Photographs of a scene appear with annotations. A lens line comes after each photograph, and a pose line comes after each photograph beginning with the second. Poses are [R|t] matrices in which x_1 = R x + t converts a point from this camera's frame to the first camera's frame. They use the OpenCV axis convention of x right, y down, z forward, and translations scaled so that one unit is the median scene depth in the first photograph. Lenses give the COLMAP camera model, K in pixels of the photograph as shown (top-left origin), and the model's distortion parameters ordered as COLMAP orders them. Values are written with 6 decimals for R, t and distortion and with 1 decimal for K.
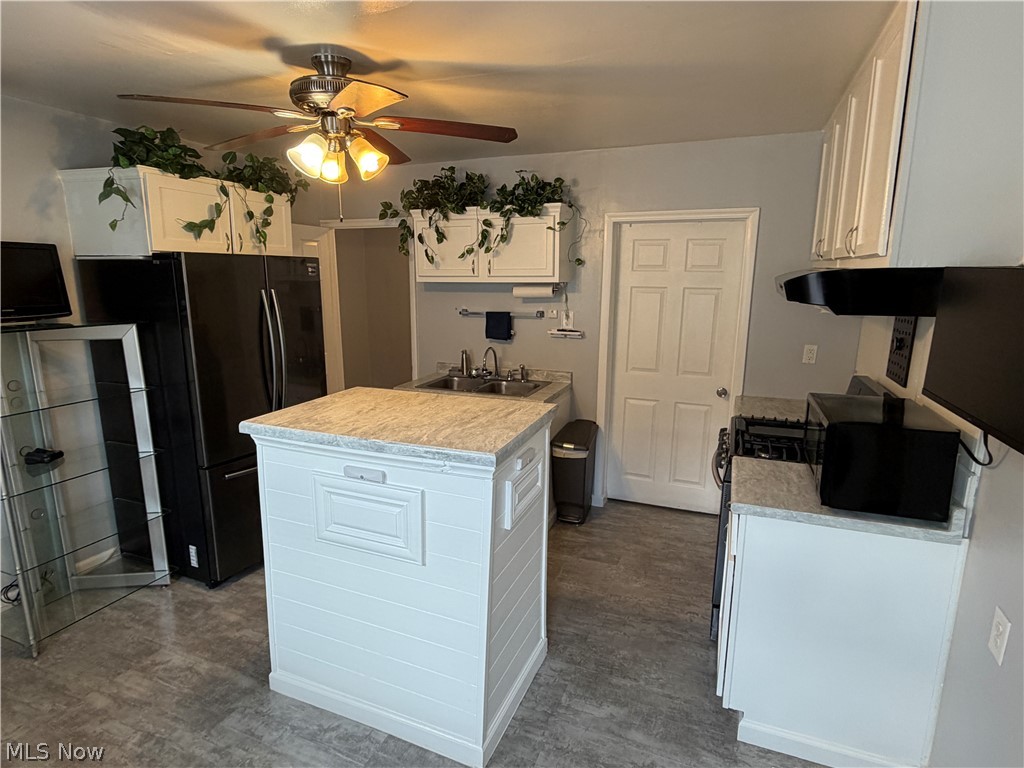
lens RADIAL K [[546.5, 0, 510.4], [0, 546.5, 386.1], [0, 0, 1]] dist [0.000672, 0.000875]
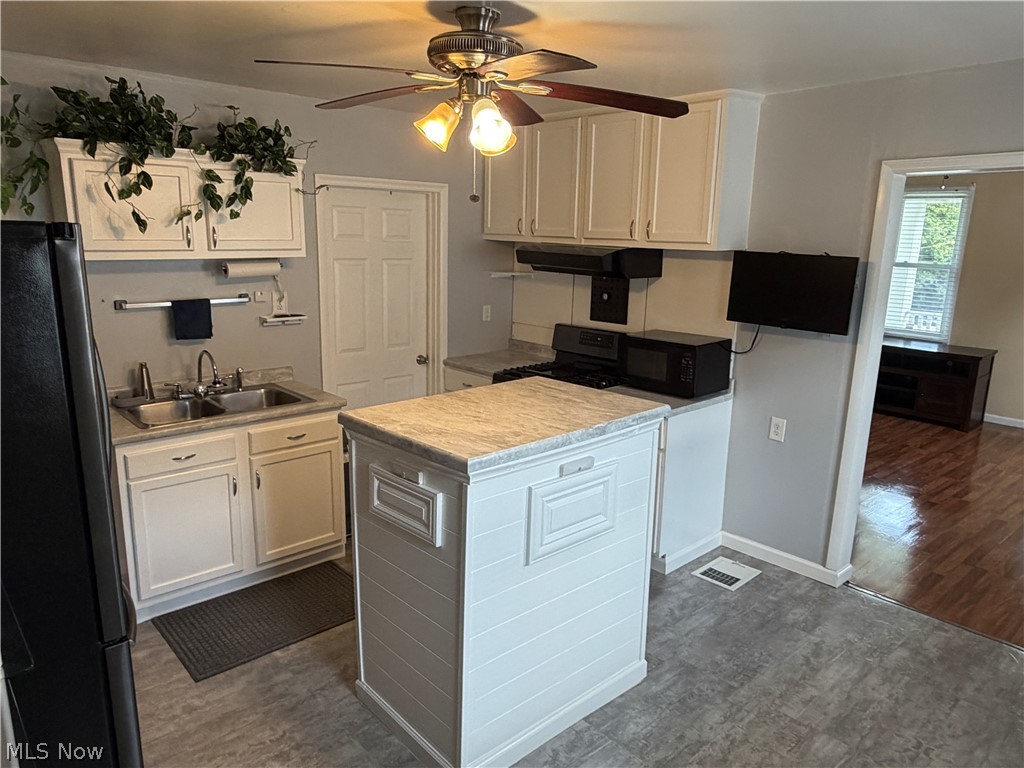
lens RADIAL K [[698.7, 0, 511.7], [0, 698.7, 390.1], [0, 0, 1]] dist [0.002124, -0.003251]
pose [[0.426791, -0.194906, 0.883098, -0.940460], [0.165390, 0.976852, 0.135667, -0.109919], [-0.889098, 0.088154, 0.449147, 0.351213]]
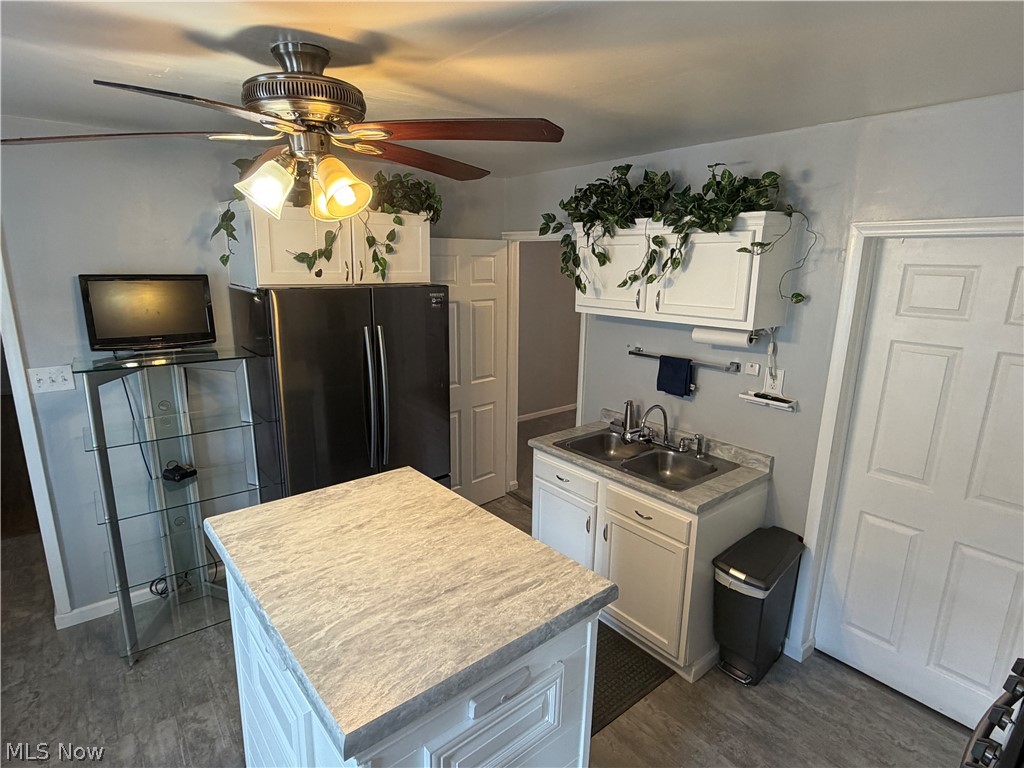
lens RADIAL K [[546.5, 0, 513.1], [0, 546.5, 386.2], [0, 0, 1]] dist [0.000672, 0.000875]
pose [[0.874167, 0.117299, -0.471247, 0.197729], [-0.106124, 0.993078, 0.050329, -0.159381], [0.473888, 0.006015, 0.880564, 0.351293]]
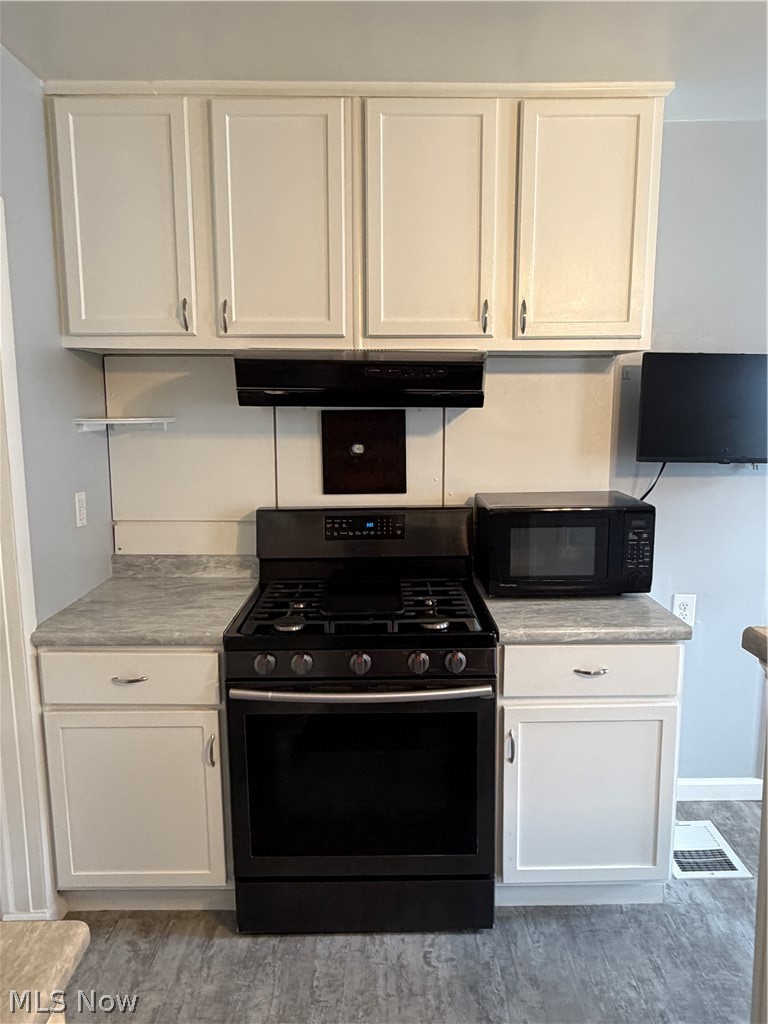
lens RADIAL K [[698.7, 0, 381.1], [0, 698.7, 508.1], [0, 0, 1]] dist [0.002124, -0.003251]
pose [[-0.377553, -0.136705, 0.915841, -0.232500], [0.193467, 0.955569, 0.222392, -0.186195], [-0.905552, 0.261149, -0.334330, 1.150827]]
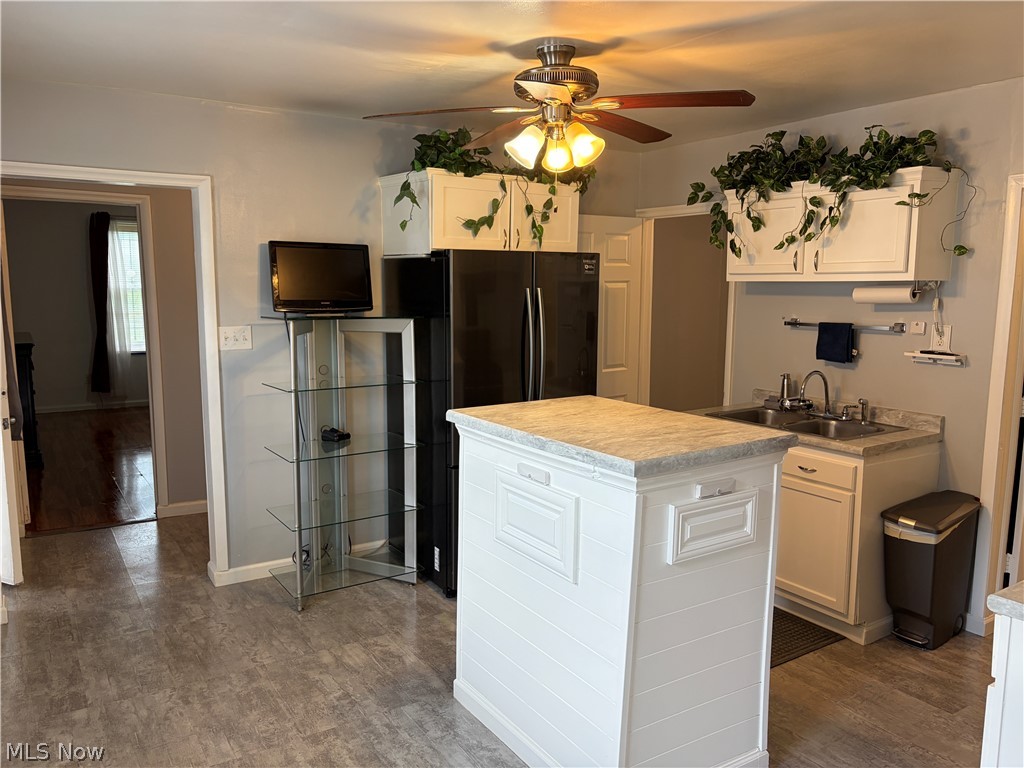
lens RADIAL K [[774.7, 0, 516.8], [0, 774.7, 384.4], [0, 0, 1]] dist [0.045379, -0.042996]
pose [[0.825593, 0.074399, -0.559340, 0.299520], [-0.113400, 0.992922, -0.035308, 0.038683], [0.552755, 0.092579, 0.828186, -0.094824]]
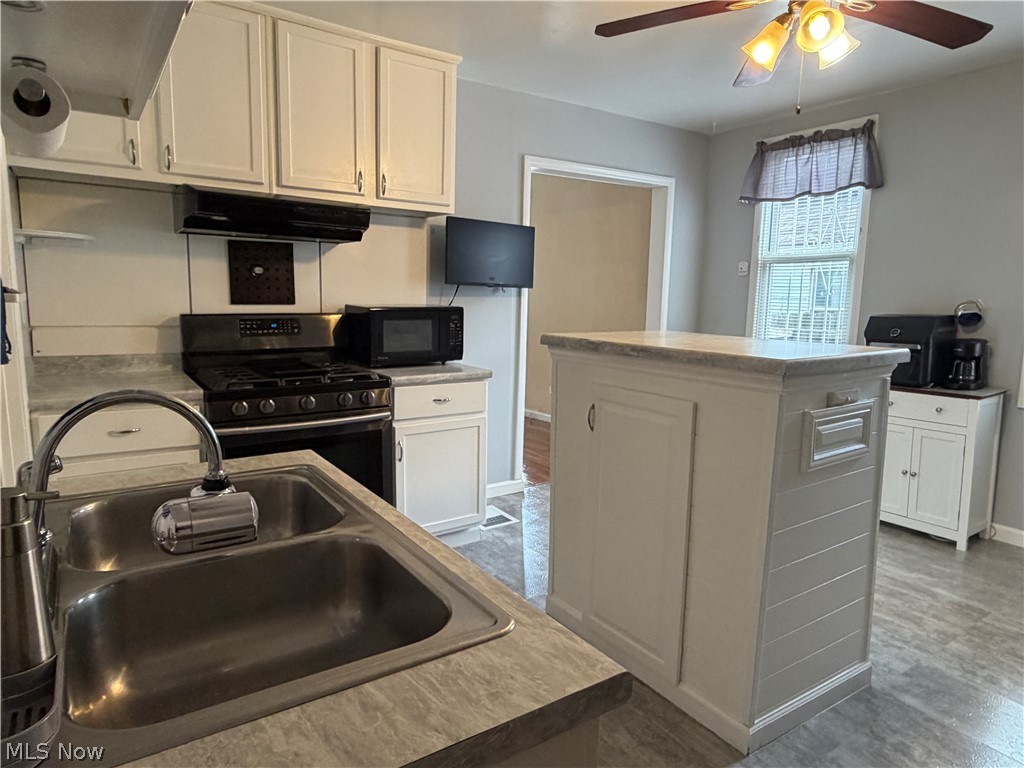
lens RADIAL K [[638.0, 0, 512.5], [0, 638.0, 386.4], [0, 0, 1]] dist [0.001532, 0.001832]
pose [[-0.833893, -0.102678, 0.542291, -0.375015], [0.088993, 0.944672, 0.315713, -0.185058], [-0.544704, 0.311531, -0.778618, 1.538731]]
